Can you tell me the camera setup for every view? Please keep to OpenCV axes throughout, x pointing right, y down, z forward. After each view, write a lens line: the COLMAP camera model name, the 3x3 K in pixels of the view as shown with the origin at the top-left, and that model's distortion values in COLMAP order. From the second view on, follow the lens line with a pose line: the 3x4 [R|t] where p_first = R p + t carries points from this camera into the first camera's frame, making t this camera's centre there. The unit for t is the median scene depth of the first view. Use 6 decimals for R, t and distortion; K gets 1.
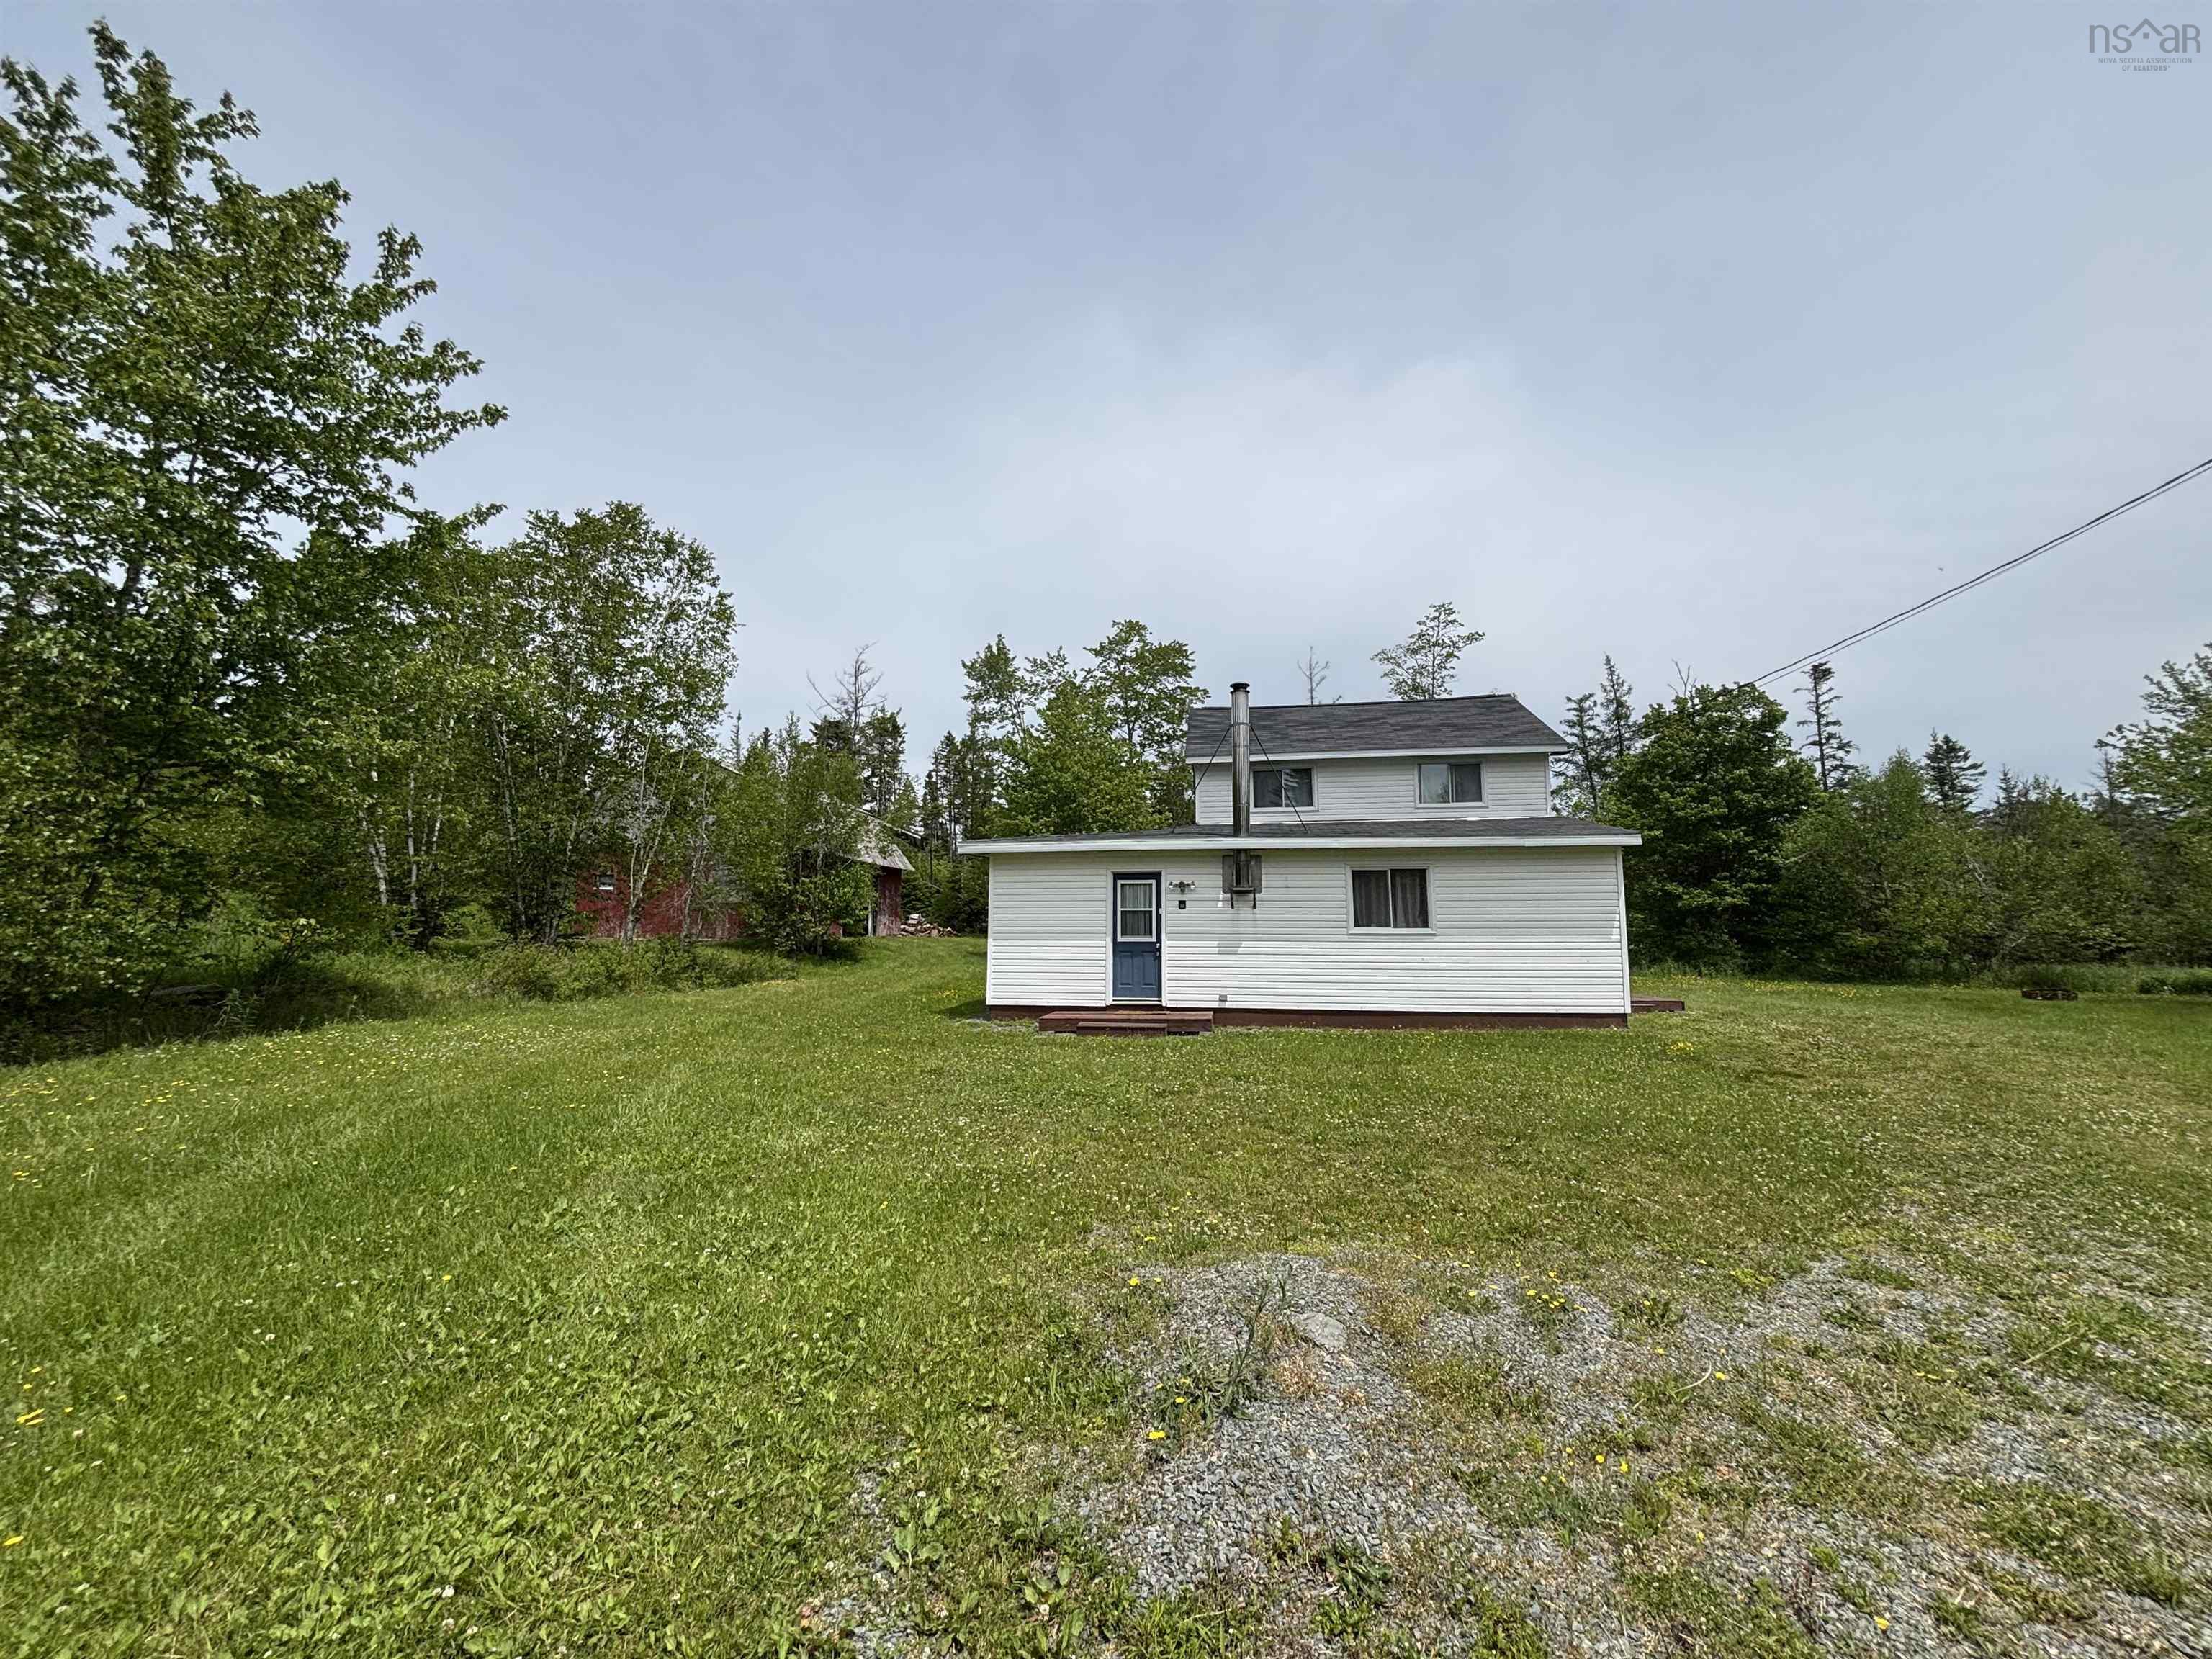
lens RADIAL K [[901.8, 0, 1106.0], [0, 901.8, 829.5], [0, 0, 1]] dist [-0.001697, -0.000325]
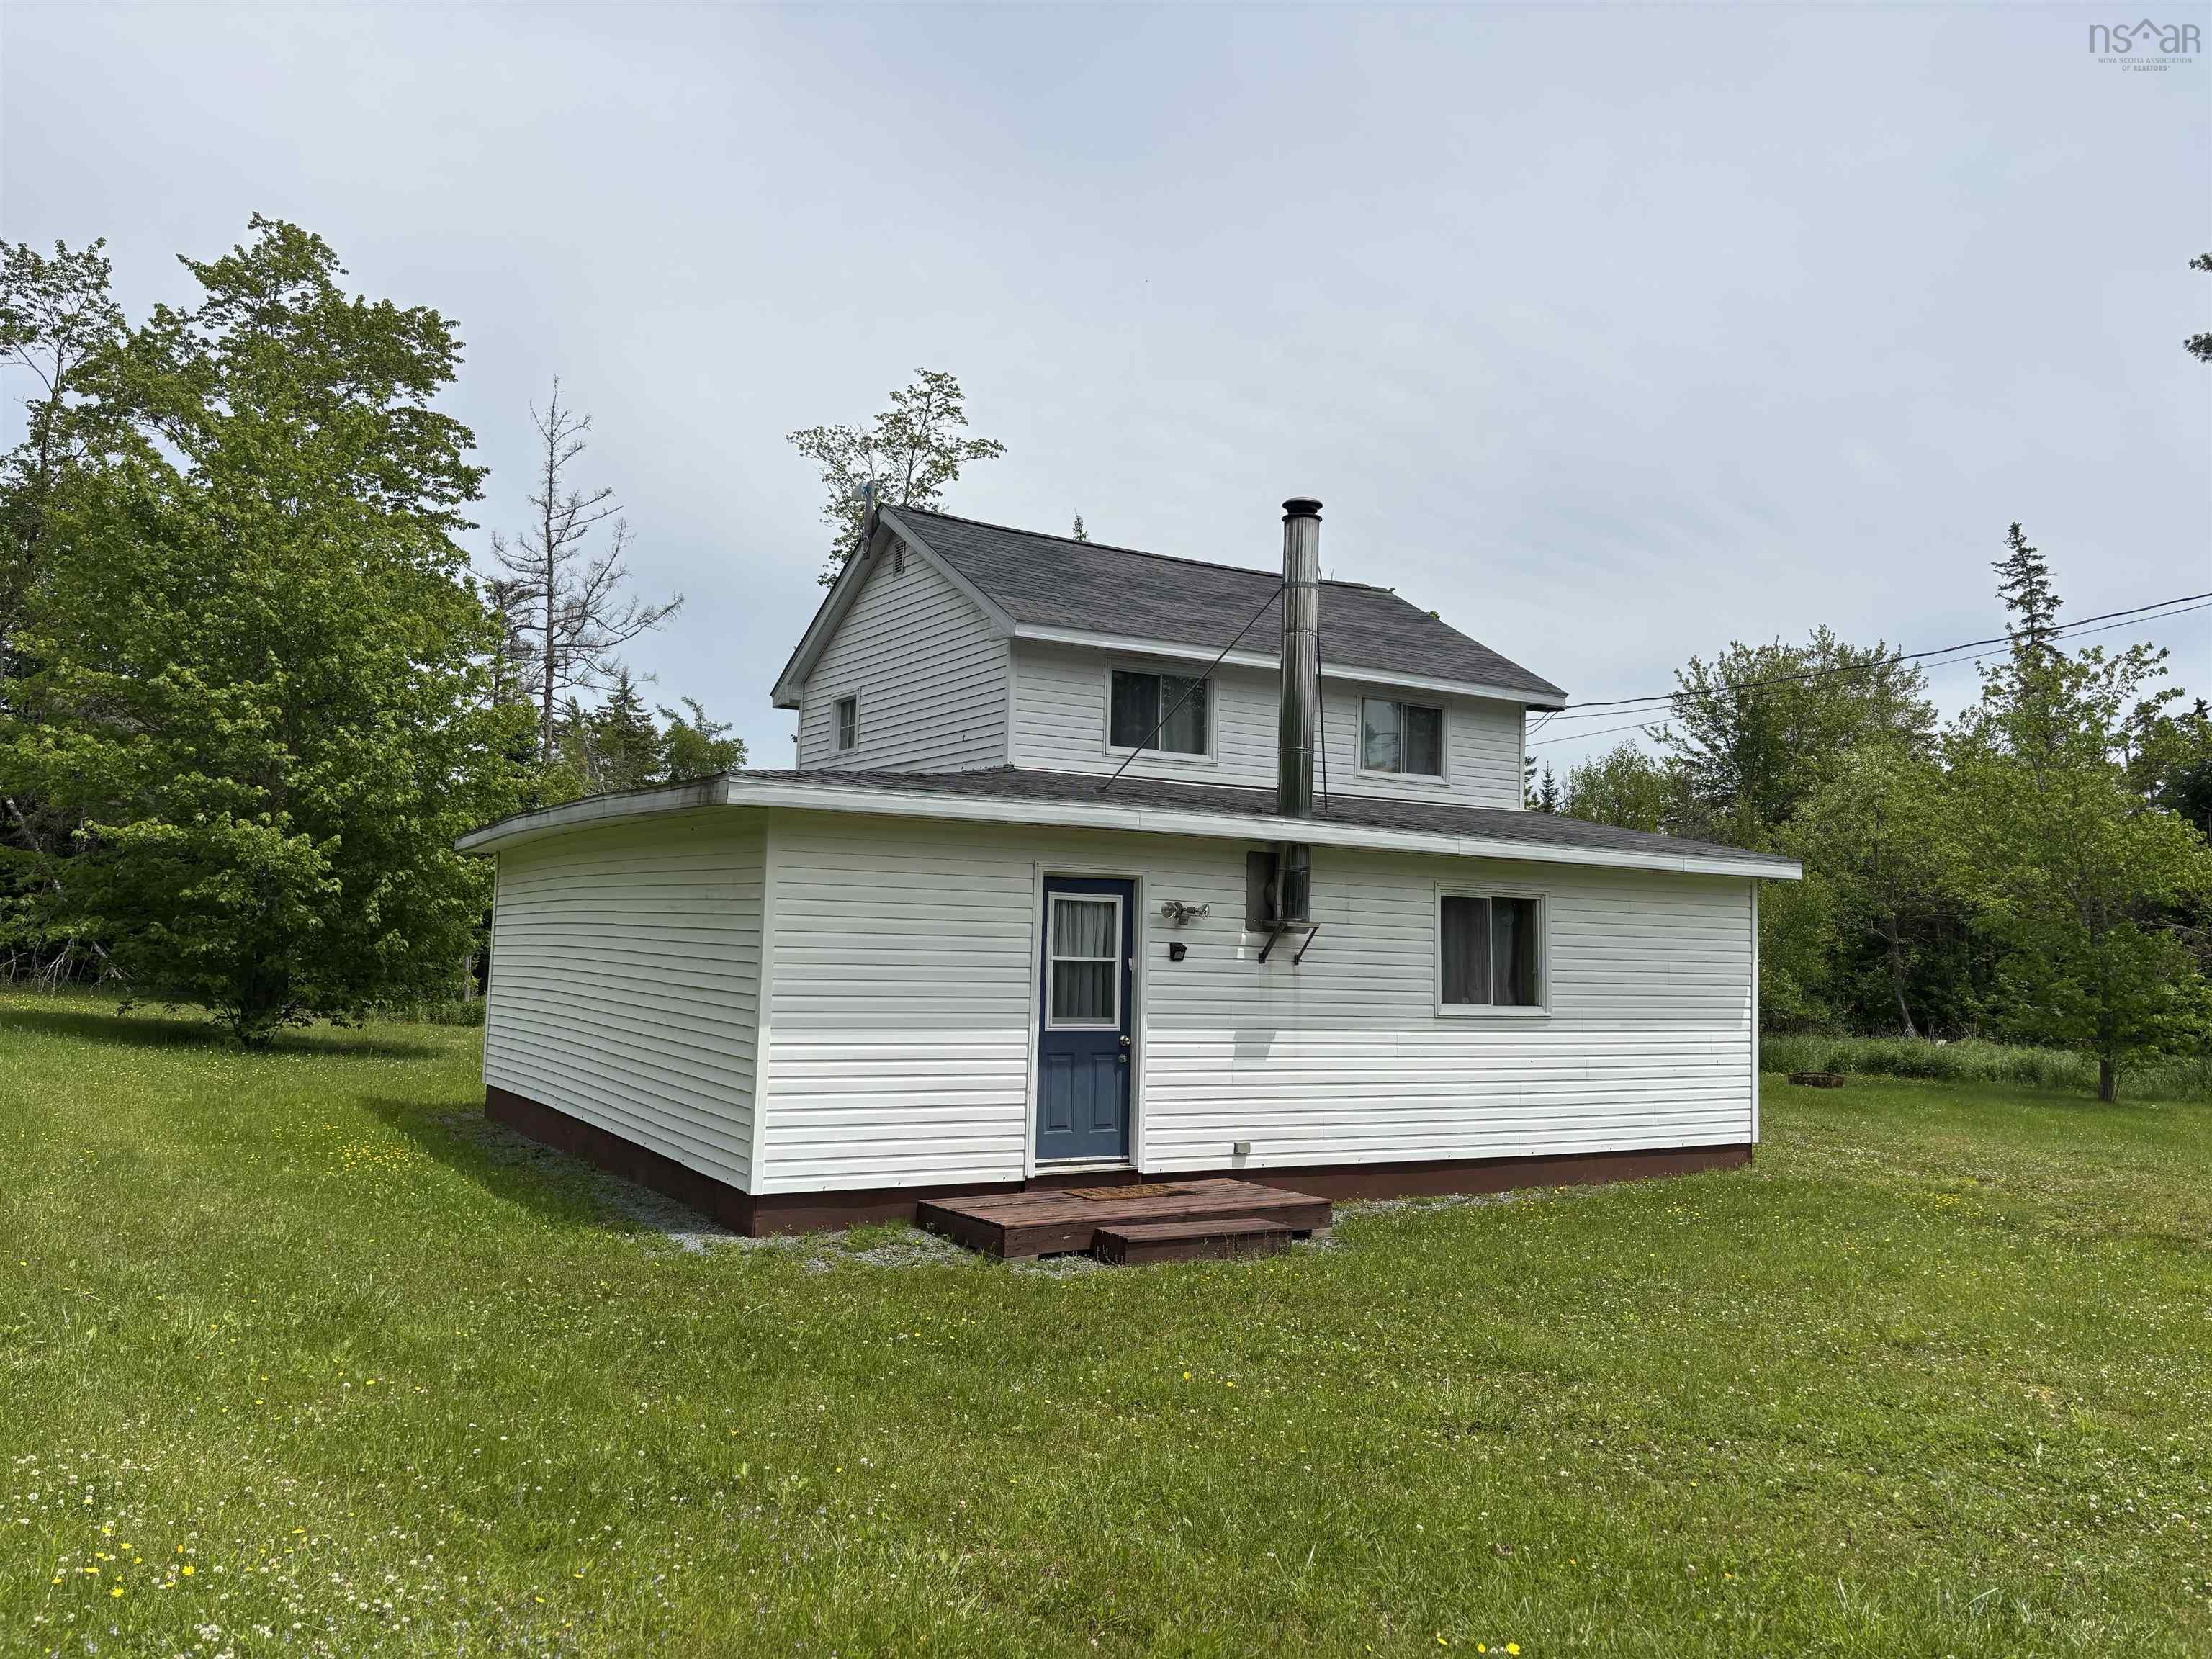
lens RADIAL K [[1656.9, 0, 1106.0], [0, 1656.9, 829.5], [0, 0, 1]] dist [0.054620, -0.001231]
pose [[0.767860, 0.068300, 0.636966, -0.490554], [-0.097901, 0.995132, 0.011314, 0.014313], [-0.633092, -0.071047, 0.770809, 0.367663]]
